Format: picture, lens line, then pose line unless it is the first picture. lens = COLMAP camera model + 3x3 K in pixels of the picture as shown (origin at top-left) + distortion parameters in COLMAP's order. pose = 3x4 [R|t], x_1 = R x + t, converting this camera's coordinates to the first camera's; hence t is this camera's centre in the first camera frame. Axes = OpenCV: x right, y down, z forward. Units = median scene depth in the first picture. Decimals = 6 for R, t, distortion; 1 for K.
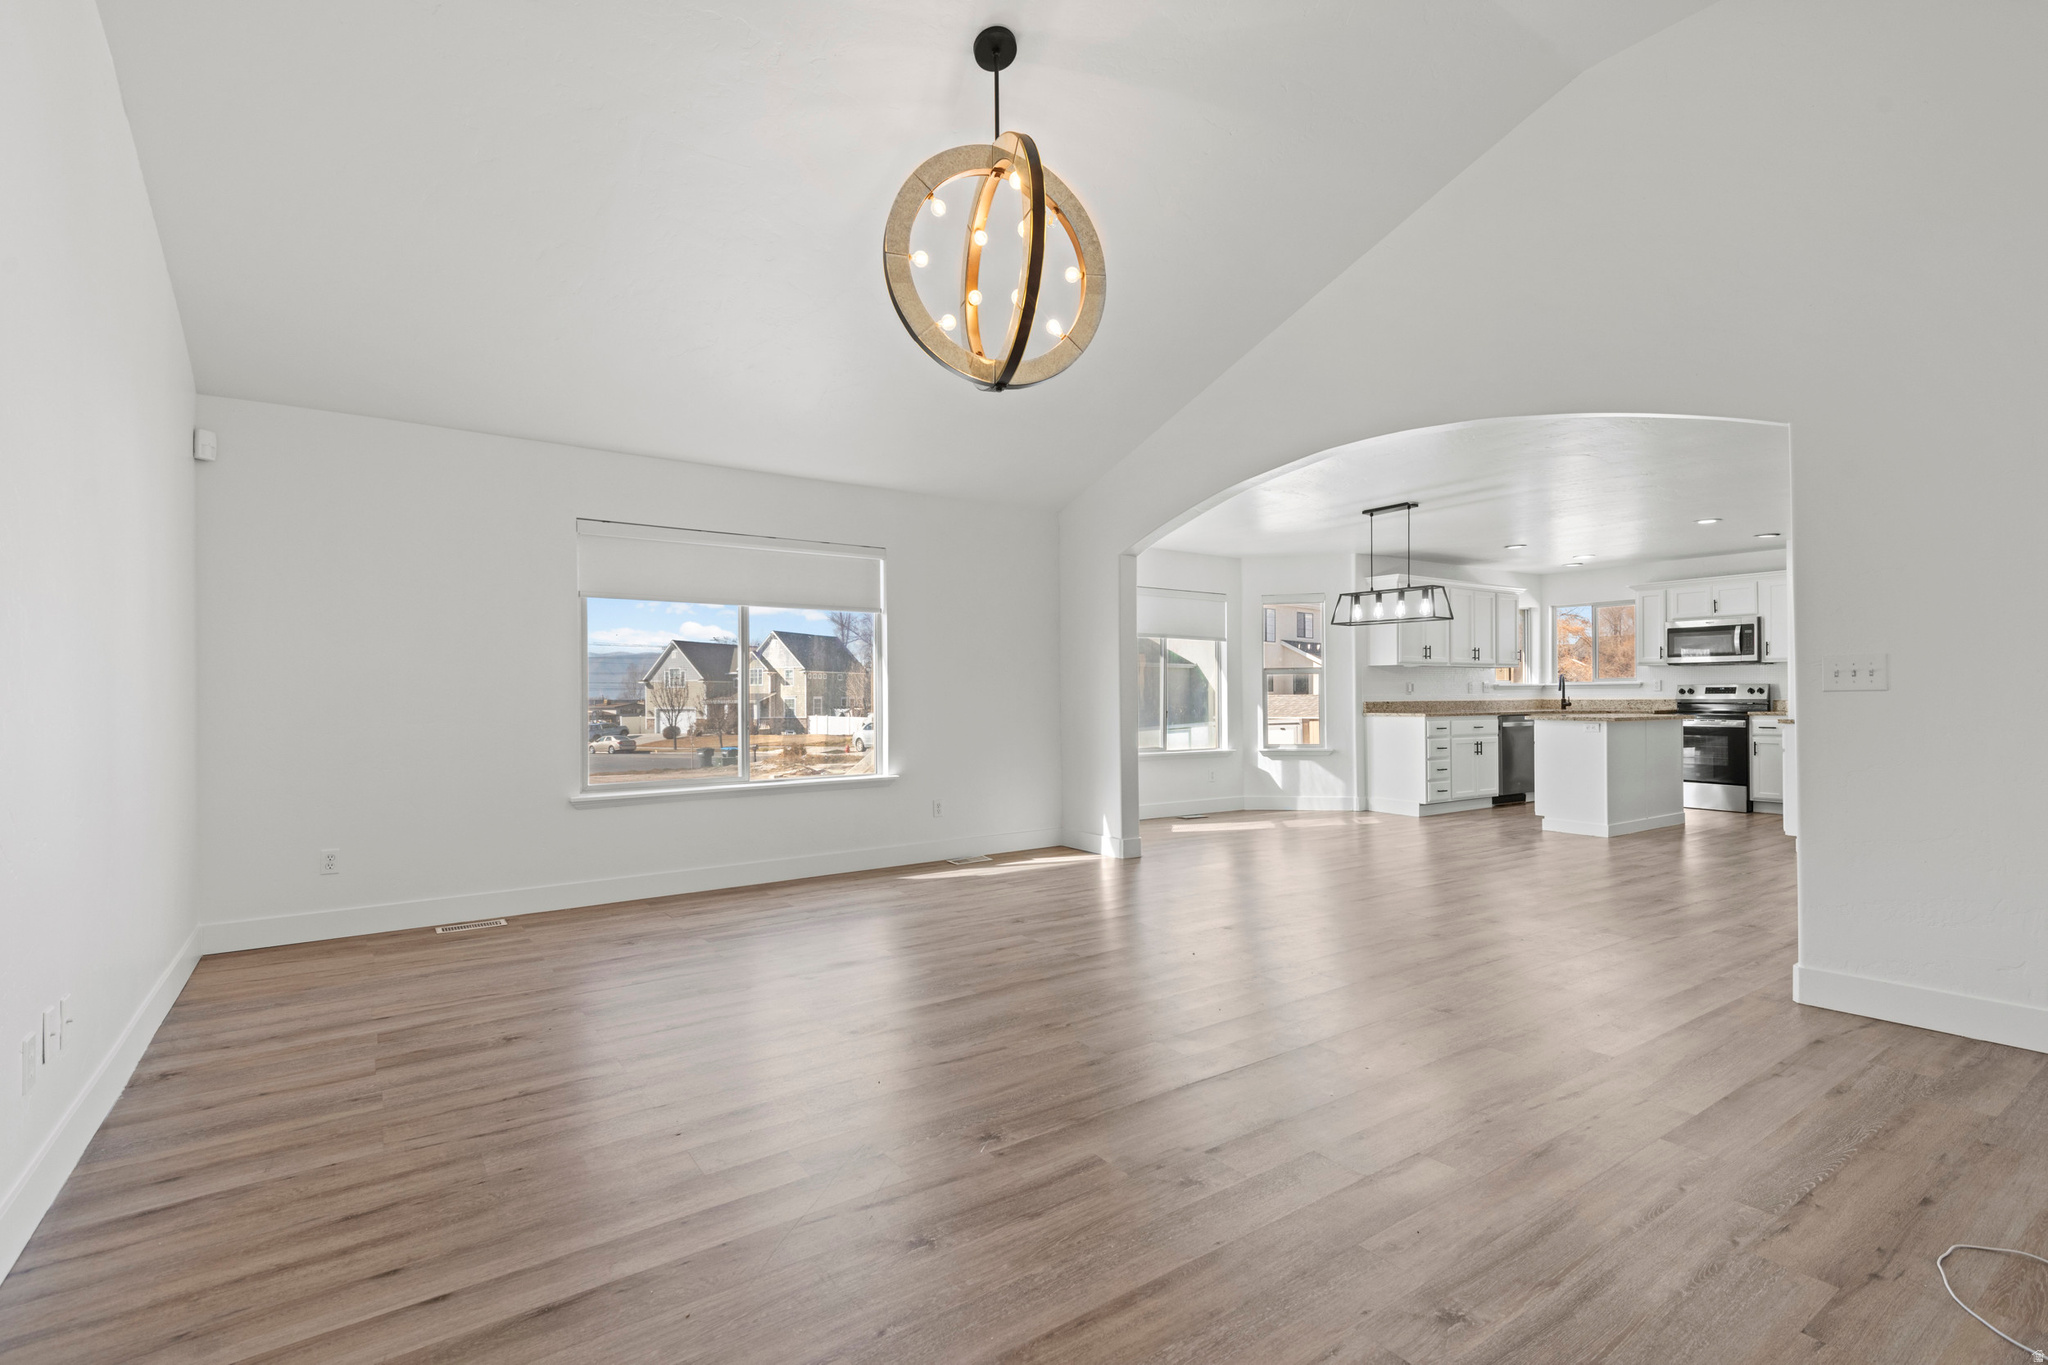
lens RADIAL K [[925.1, 0, 1035.1], [0, 925.1, 688.8], [0, 0, 1]] dist [0.030472, -0.010409]
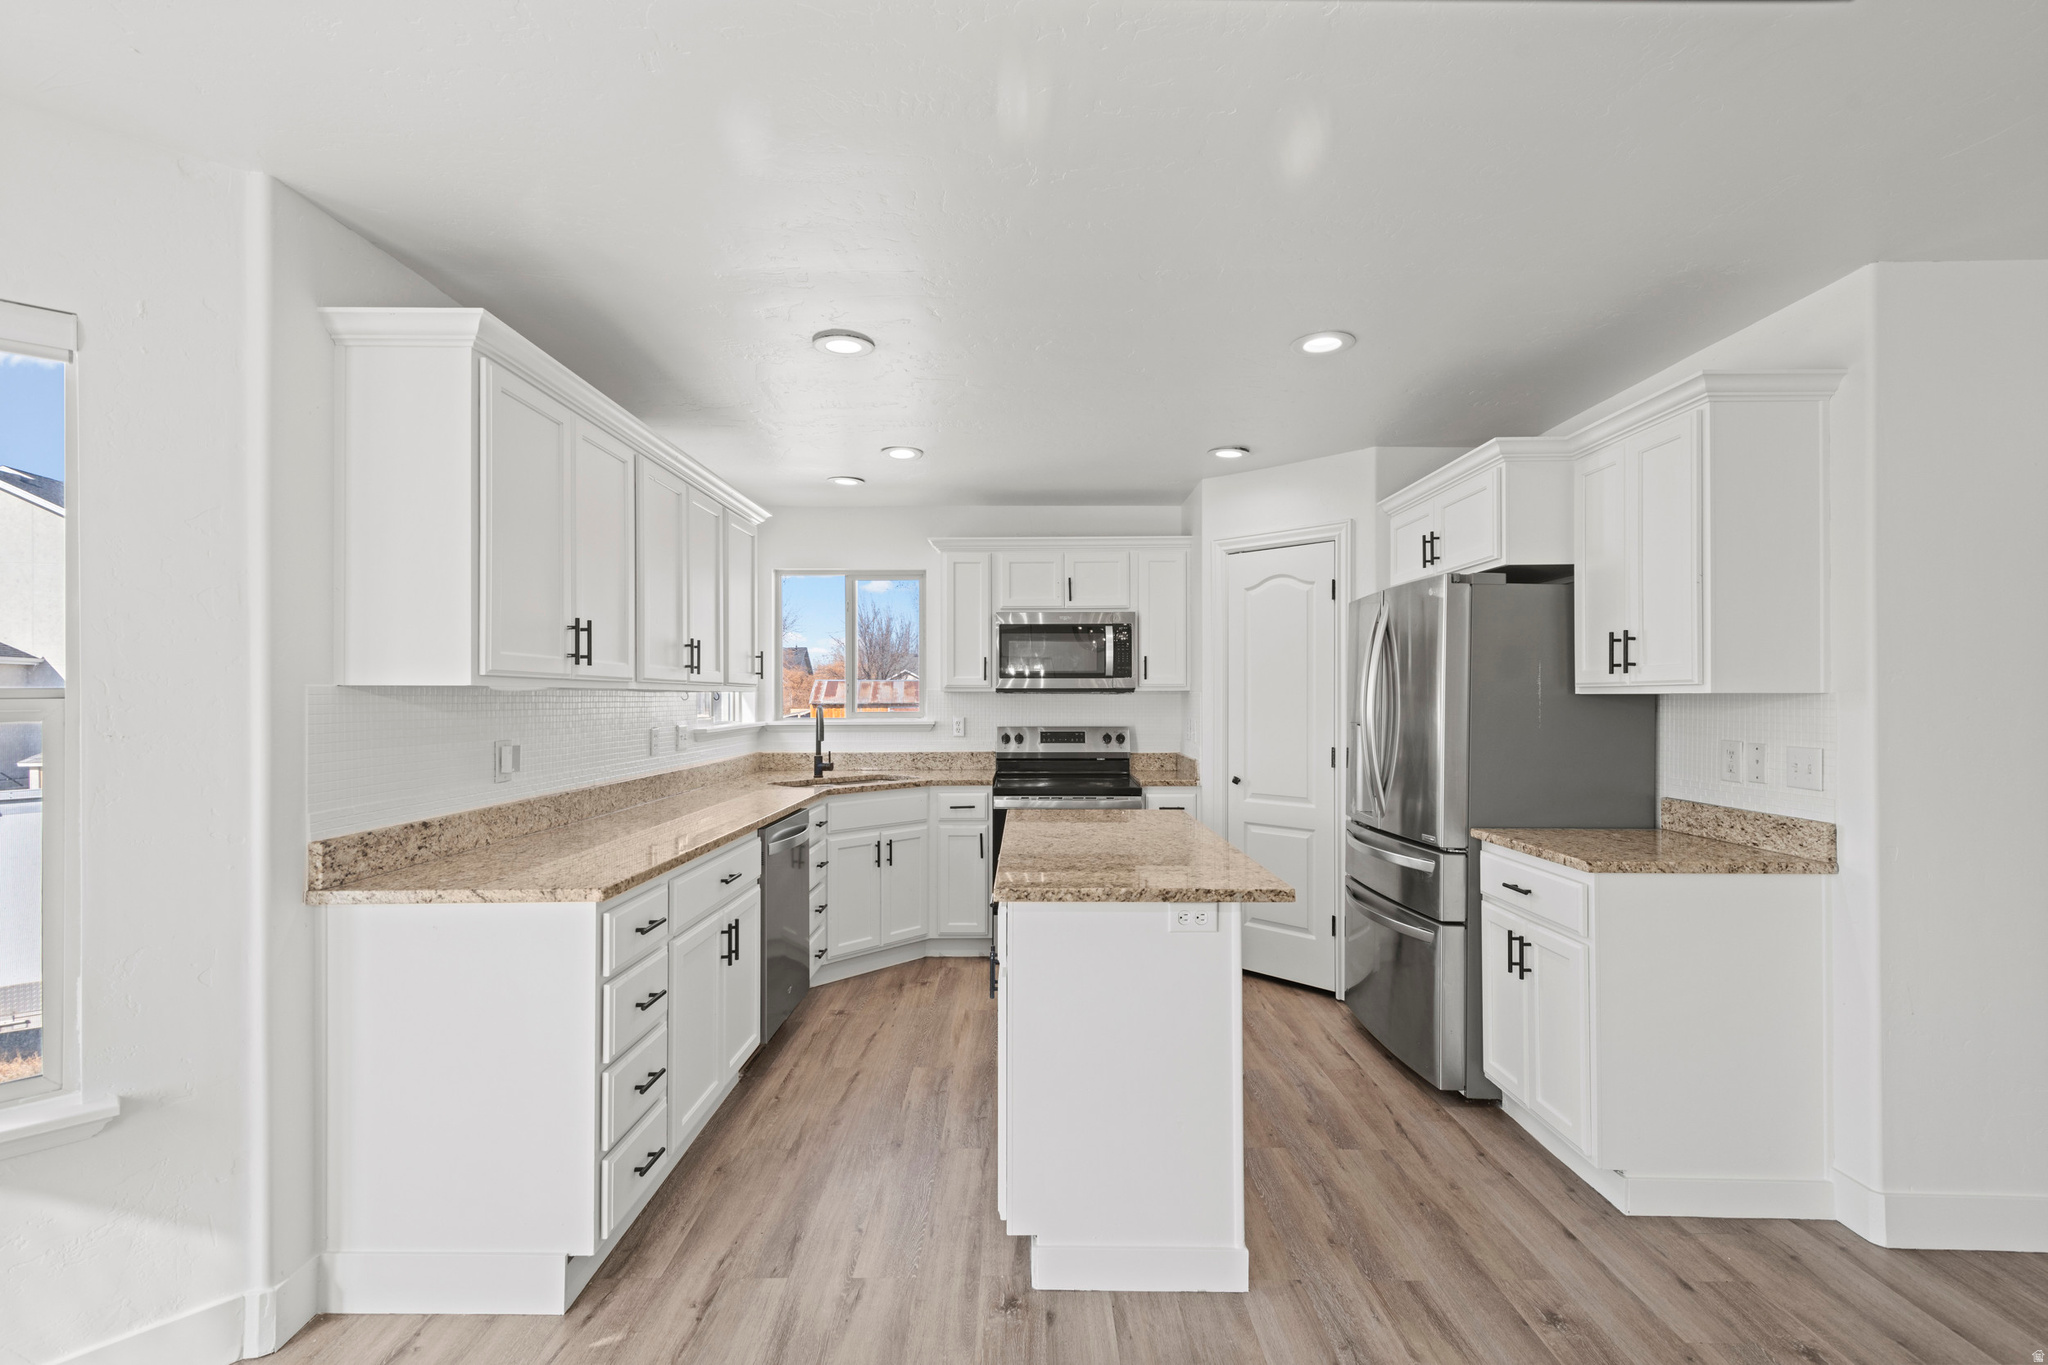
lens RADIAL K [[925.1, 0, 1027.0], [0, 925.1, 695.6], [0, 0, 1]] dist [0.030472, -0.010409]
pose [[0.581859, 0.006387, 0.813264, 0.263196], [-0.006395, 0.999974, -0.003278, -0.022492], [-0.813264, -0.003293, 0.581885, 0.708009]]
